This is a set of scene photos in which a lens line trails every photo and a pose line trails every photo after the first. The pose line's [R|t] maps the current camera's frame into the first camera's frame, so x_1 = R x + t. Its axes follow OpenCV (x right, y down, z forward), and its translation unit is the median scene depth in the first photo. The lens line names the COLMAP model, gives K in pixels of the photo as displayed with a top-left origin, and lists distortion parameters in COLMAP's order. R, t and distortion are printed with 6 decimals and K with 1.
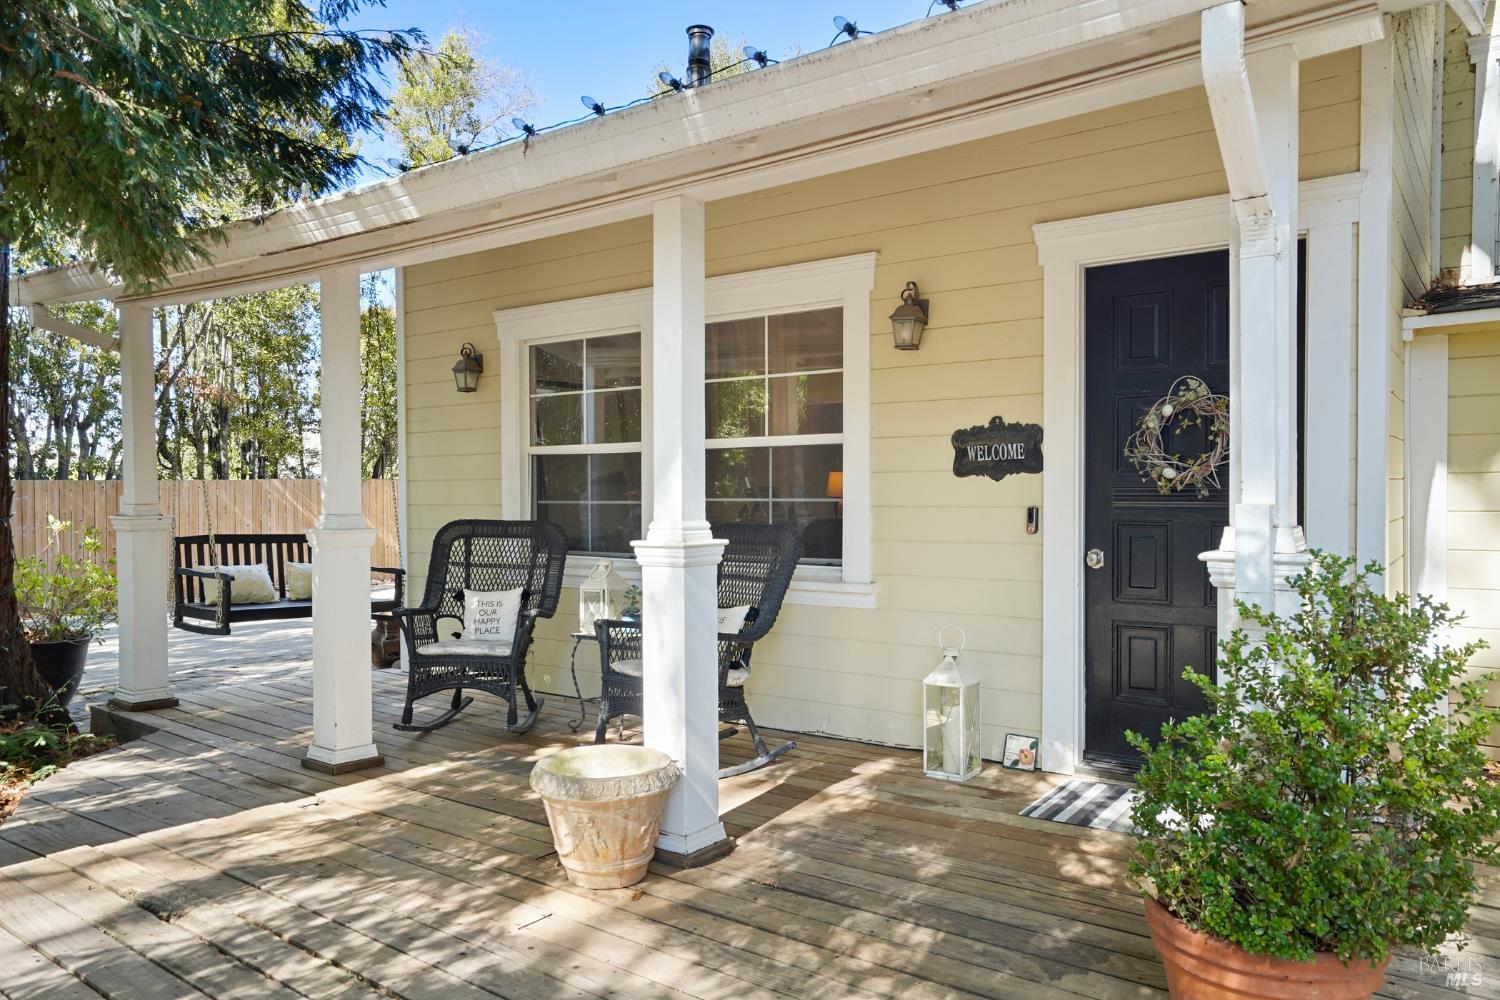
lens RADIAL K [[1057.8, 0, 744.2], [0, 1057.8, 507.6], [0, 0, 1]] dist [0.012037, 0.010514]
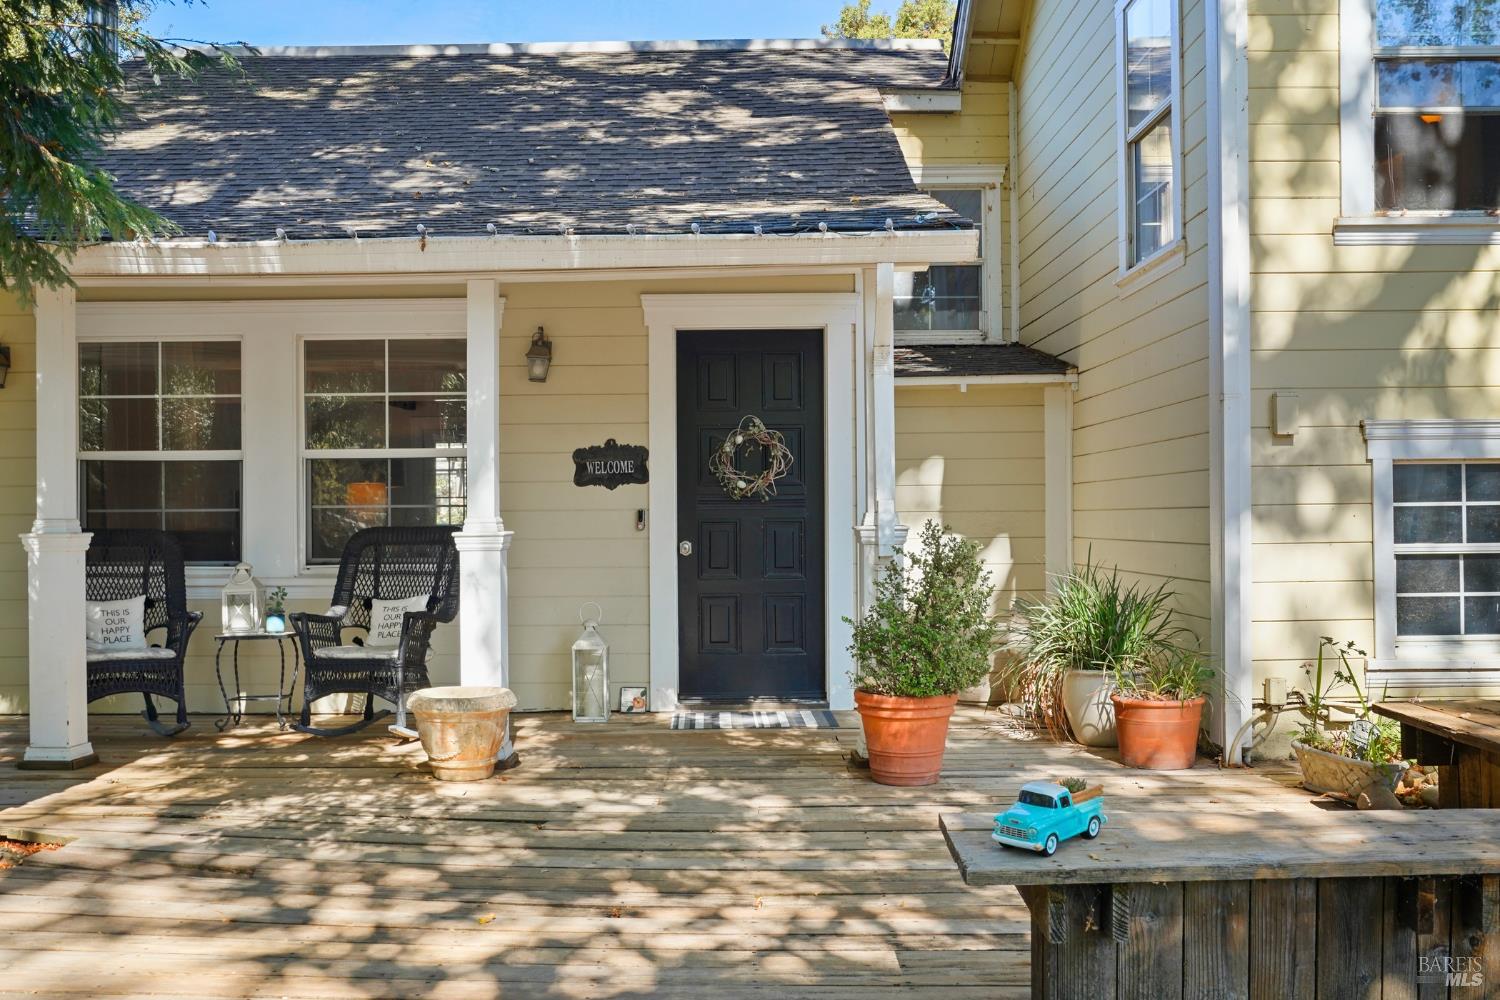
lens RADIAL K [[1513.3, 0, 748.4], [0, 1513.3, 501.7], [0, 0, 1]] dist [-0.000771, 0.000000]
pose [[0.811124, 0.000831, 0.584873, -0.696980], [0.011940, 0.999767, -0.017979, 0.024023], [-0.584752, 0.021567, 0.810926, -0.575672]]
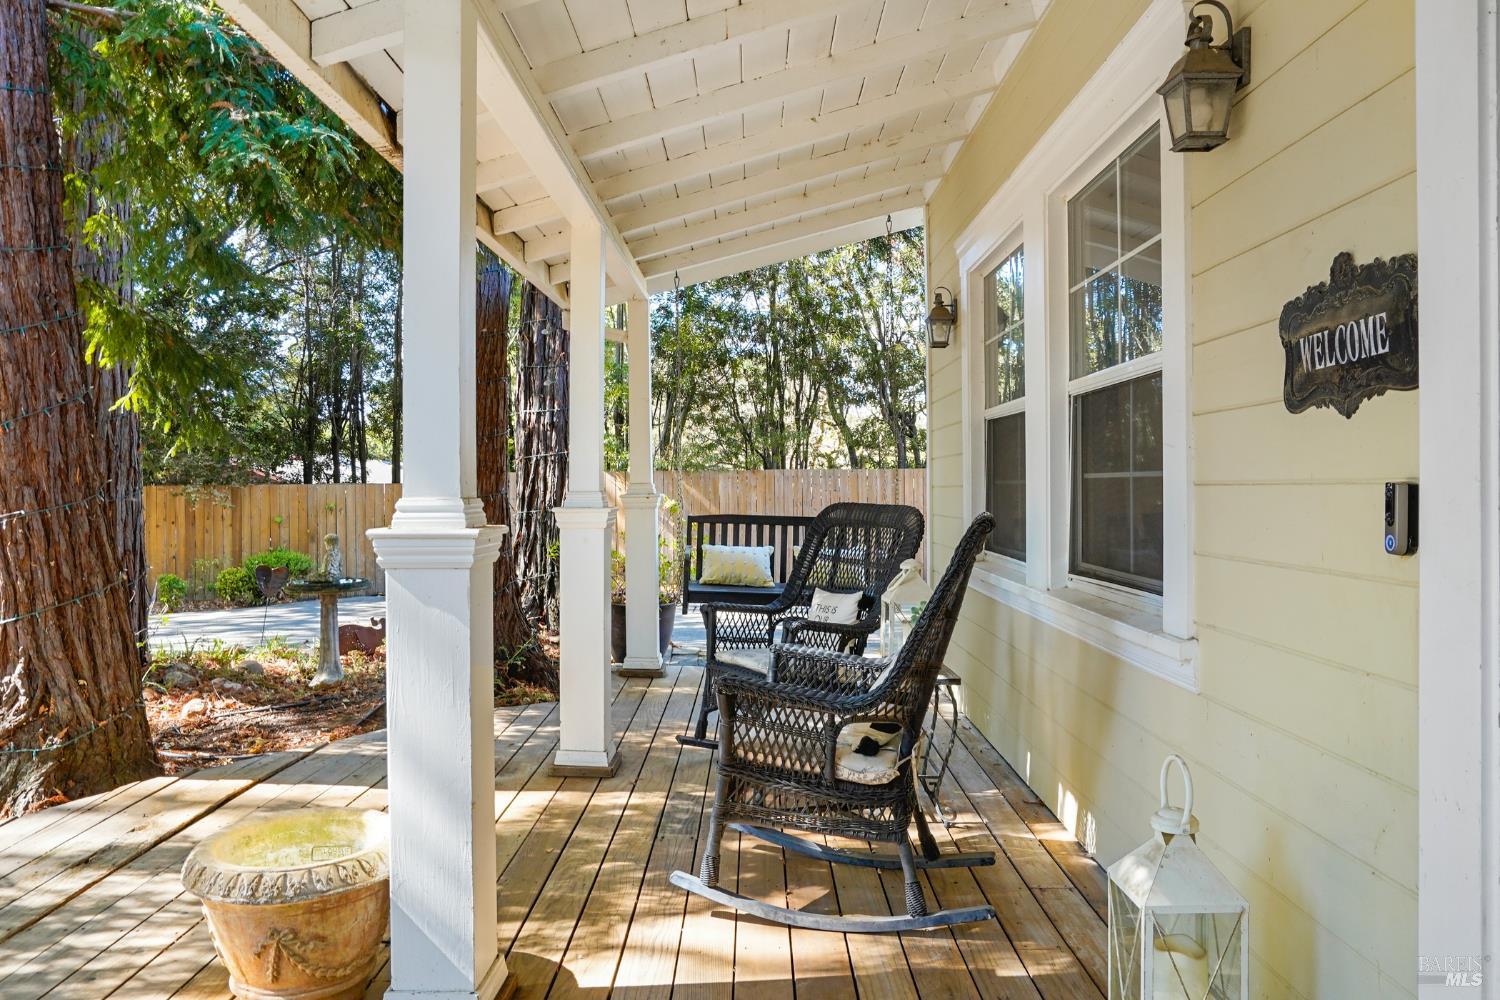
lens RADIAL K [[1036.0, 0, 754.2], [0, 1036.0, 486.4], [0, 0, 1]] dist [-0.029619, 0.004638]
pose [[0.582986, 0.002483, -0.812478, 0.423480], [-0.012067, 0.999911, -0.005602, 0.005350], [0.812393, 0.013070, 0.582964, 0.605214]]
